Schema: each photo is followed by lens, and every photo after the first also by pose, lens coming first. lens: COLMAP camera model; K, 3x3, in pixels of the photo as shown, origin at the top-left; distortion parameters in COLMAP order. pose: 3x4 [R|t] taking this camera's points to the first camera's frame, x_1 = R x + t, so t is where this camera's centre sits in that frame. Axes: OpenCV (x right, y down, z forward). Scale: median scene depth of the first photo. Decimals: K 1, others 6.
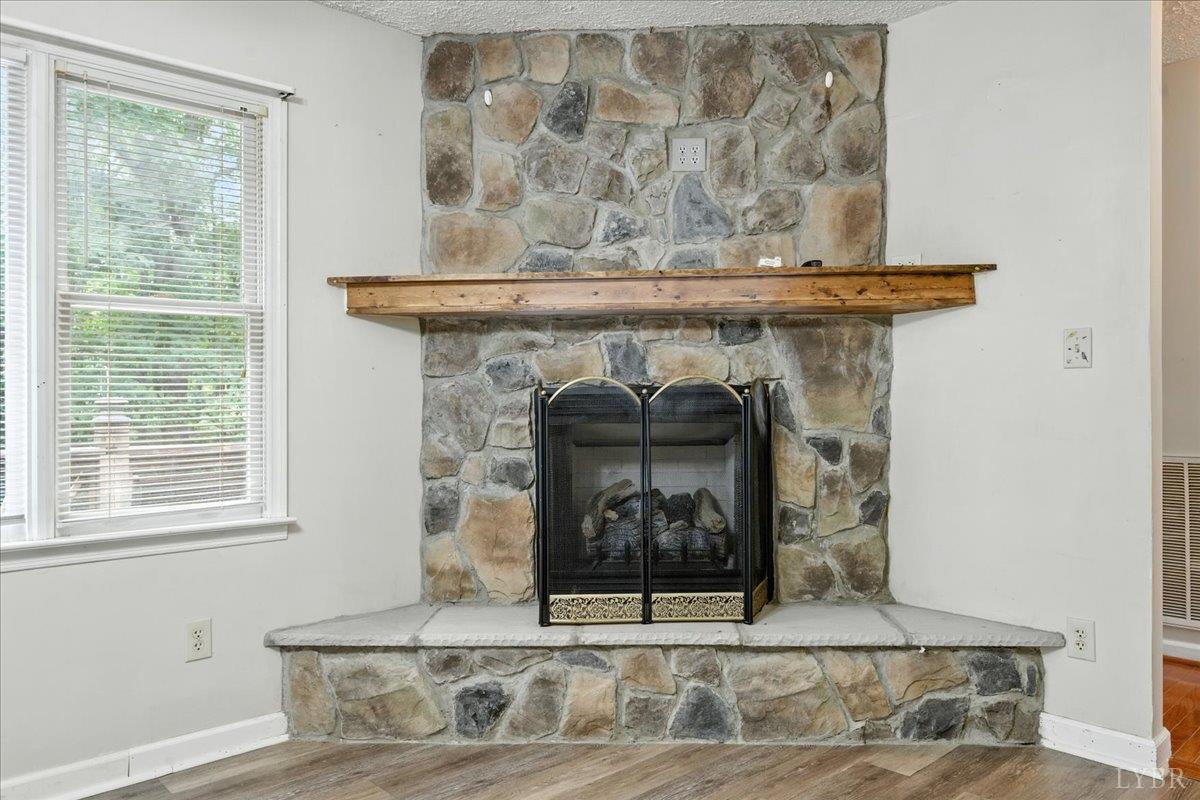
lens RADIAL K [[848.2, 0, 600.3], [0, 848.2, 399.0], [0, 0, 1]] dist [-0.005636, 0.003931]
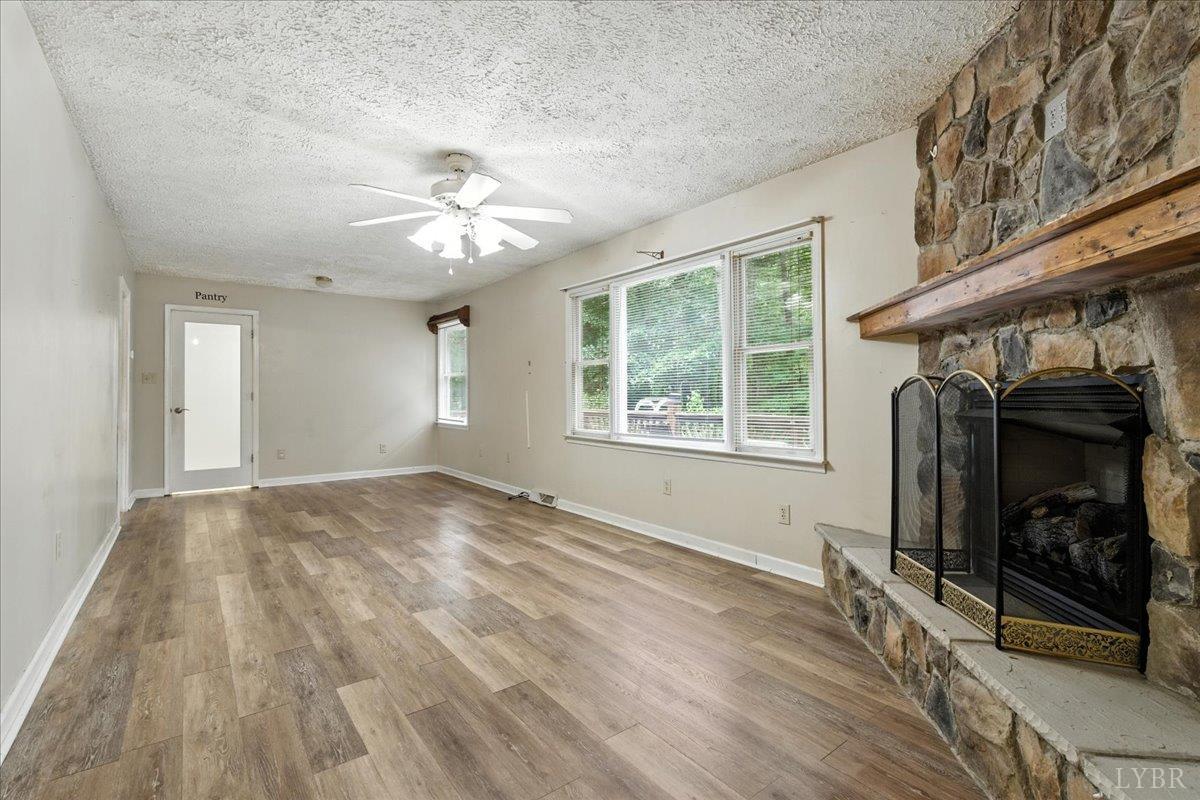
lens RADIAL K [[528.9, 0, 597.0], [0, 528.9, 396.0], [0, 0, 1]] dist [-0.019928, 0.000173]
pose [[-0.085209, 0.008633, -0.996326, 0.687230], [0.008898, 0.999929, 0.007903, -0.006273], [0.996323, -0.008192, -0.085279, 0.575802]]
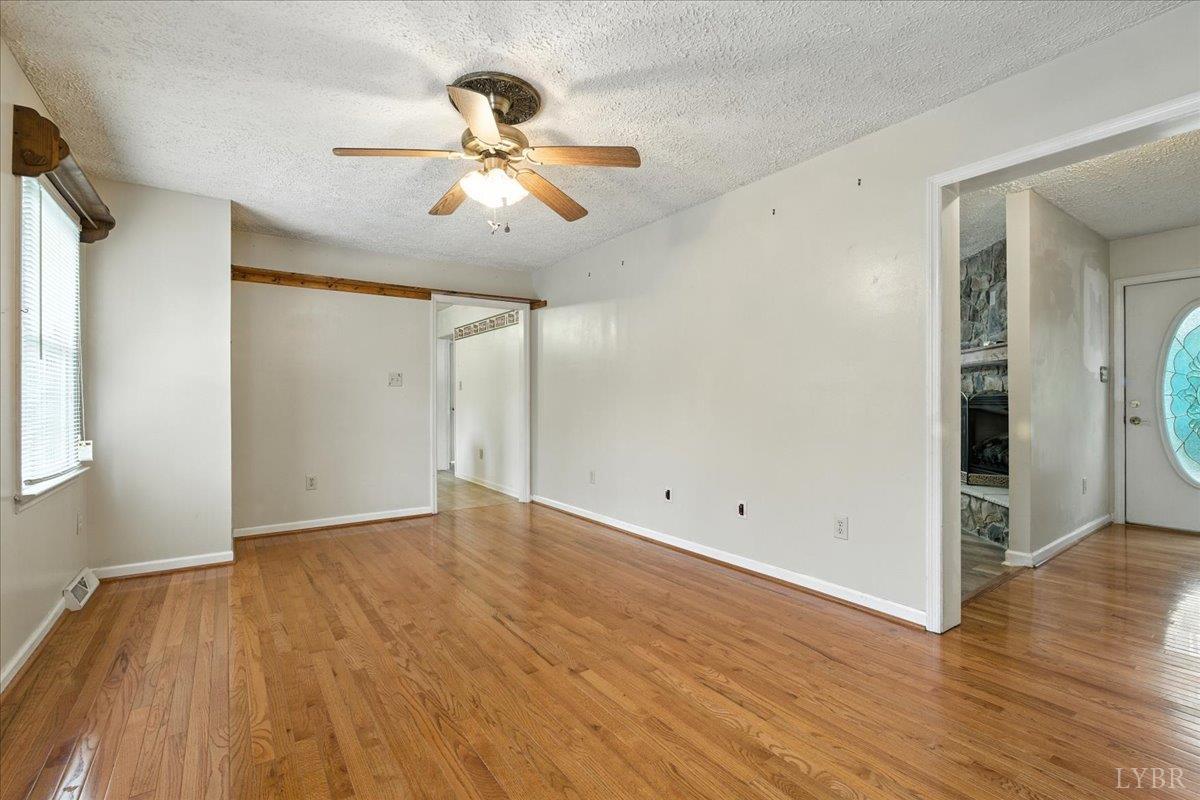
lens RADIAL K [[528.9, 0, 599.8], [0, 528.9, 397.1], [0, 0, 1]] dist [-0.019928, 0.000173]
pose [[-0.123638, 0.015812, -0.992201, 1.740051], [0.007840, 0.999857, 0.014957, -0.037317], [0.992296, -0.005930, -0.123744, 0.072583]]
